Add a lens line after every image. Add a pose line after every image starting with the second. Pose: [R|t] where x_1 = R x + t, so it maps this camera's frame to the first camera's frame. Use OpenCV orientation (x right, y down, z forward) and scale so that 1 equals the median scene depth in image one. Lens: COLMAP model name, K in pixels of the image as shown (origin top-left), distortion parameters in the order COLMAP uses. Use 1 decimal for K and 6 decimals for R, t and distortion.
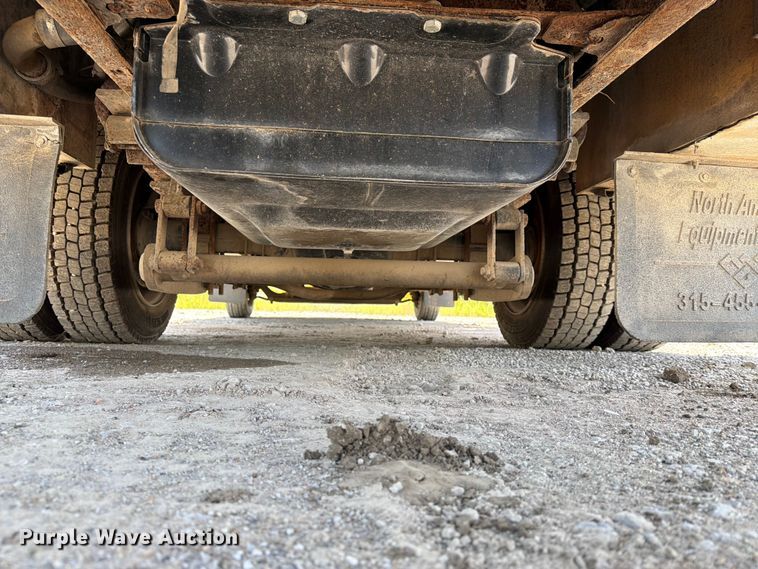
lens RADIAL K [[531.6, 0, 384.0], [0, 531.6, 283.5], [0, 0, 1]] dist [0.067979, -0.098405]
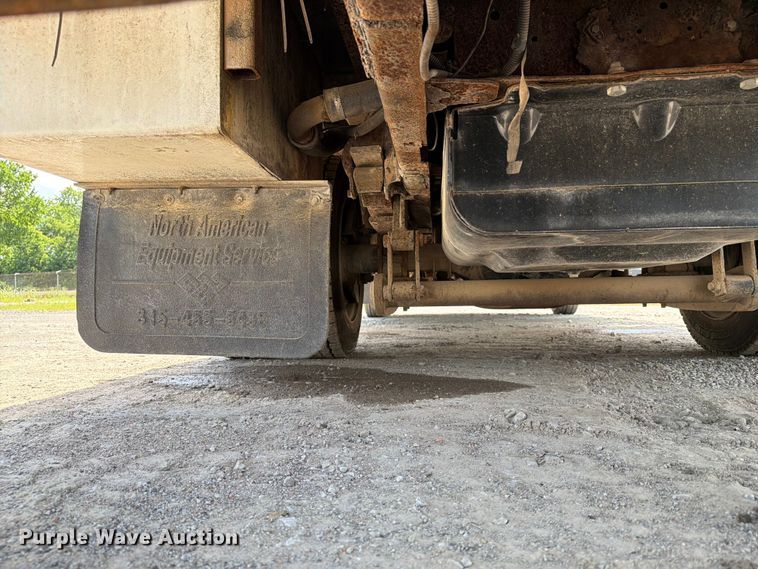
lens RADIAL K [[531.6, 0, 384.0], [0, 531.6, 283.5], [0, 0, 1]] dist [0.067979, -0.098405]
pose [[0.982579, -0.046628, -0.179903, -0.333804], [0.050960, 0.998510, 0.019530, -0.114362], [0.178724, -0.028358, 0.983490, -0.121044]]
